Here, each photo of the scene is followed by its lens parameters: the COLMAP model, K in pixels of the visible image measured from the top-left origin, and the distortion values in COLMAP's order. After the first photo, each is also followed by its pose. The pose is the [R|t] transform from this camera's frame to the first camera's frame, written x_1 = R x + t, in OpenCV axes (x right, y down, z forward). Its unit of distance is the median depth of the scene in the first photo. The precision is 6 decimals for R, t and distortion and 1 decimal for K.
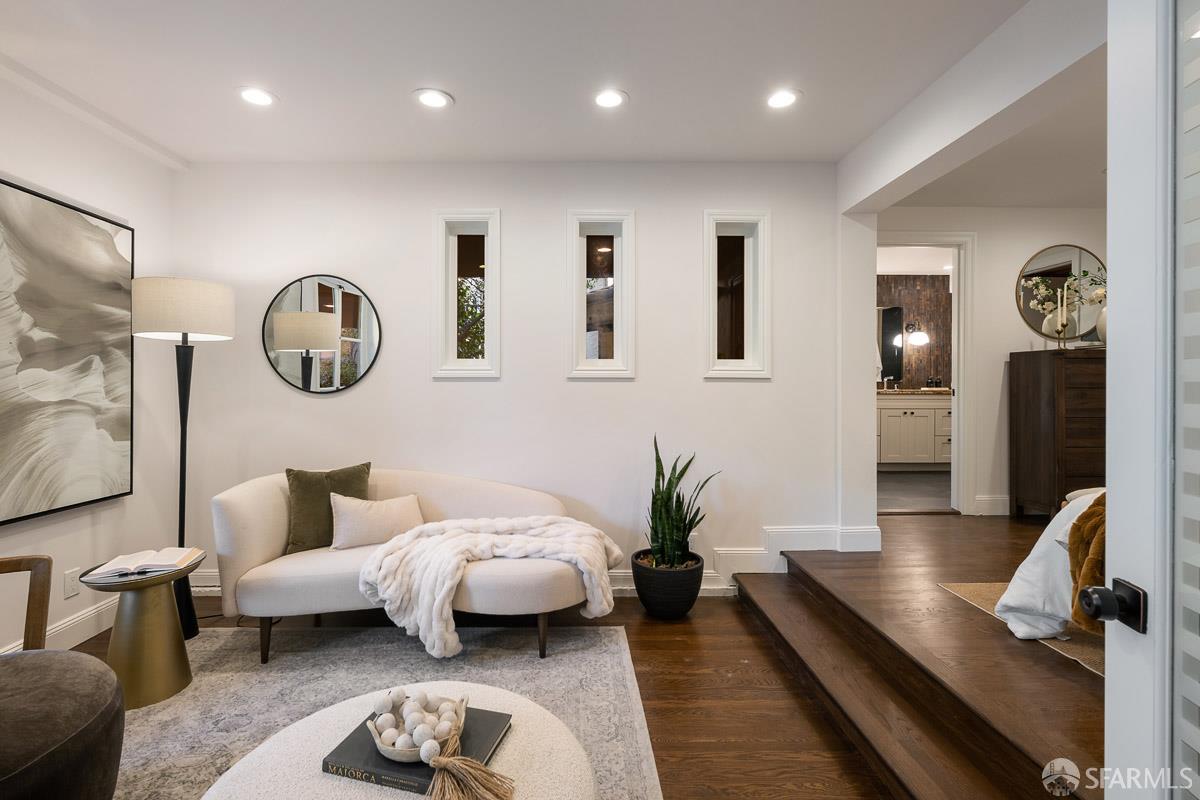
lens RADIAL K [[549.7, 0, 602.0], [0, 549.7, 383.2], [0, 0, 1]] dist [0.000516, 0.000118]
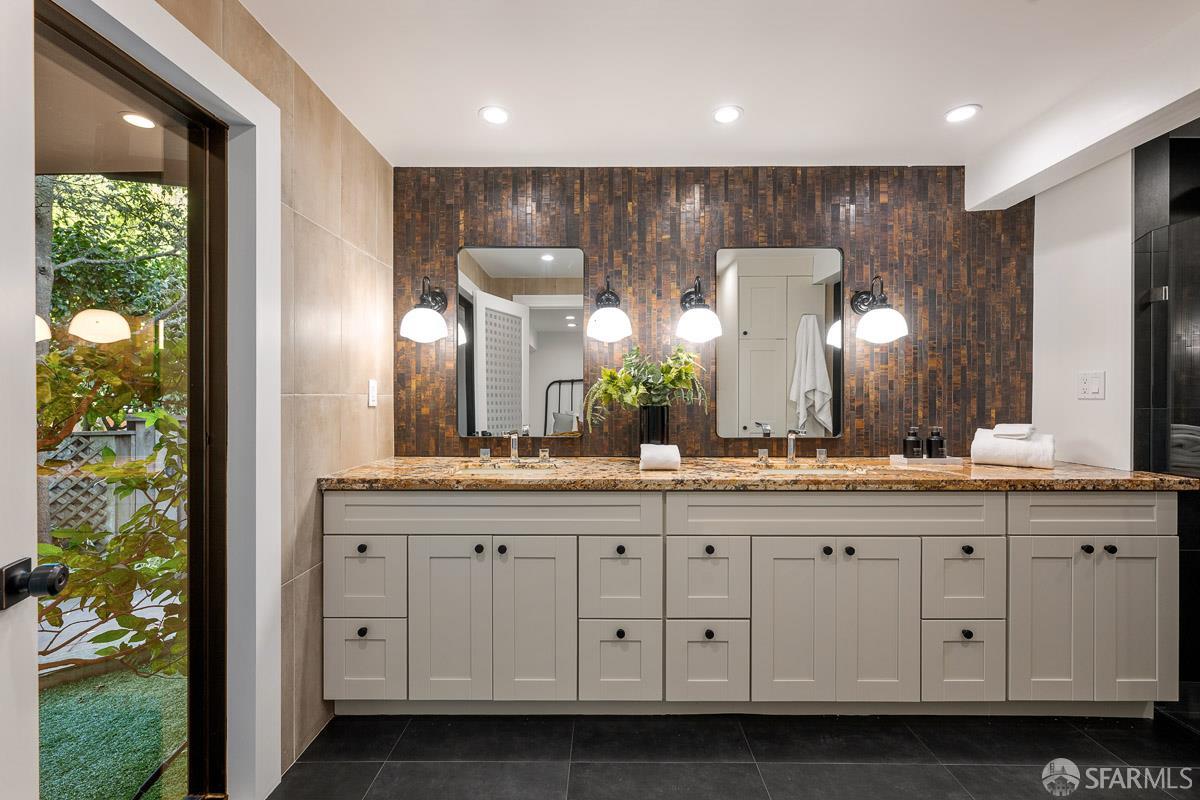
lens RADIAL K [[518.0, 0, 598.4], [0, 518.0, 400.4], [0, 0, 1]] dist [-0.002399, -0.000312]
pose [[0.999220, -0.004070, -0.039280, 0.783907], [0.004360, 0.999964, 0.007282, -0.066711], [0.039249, -0.007447, 0.999202, 1.262850]]
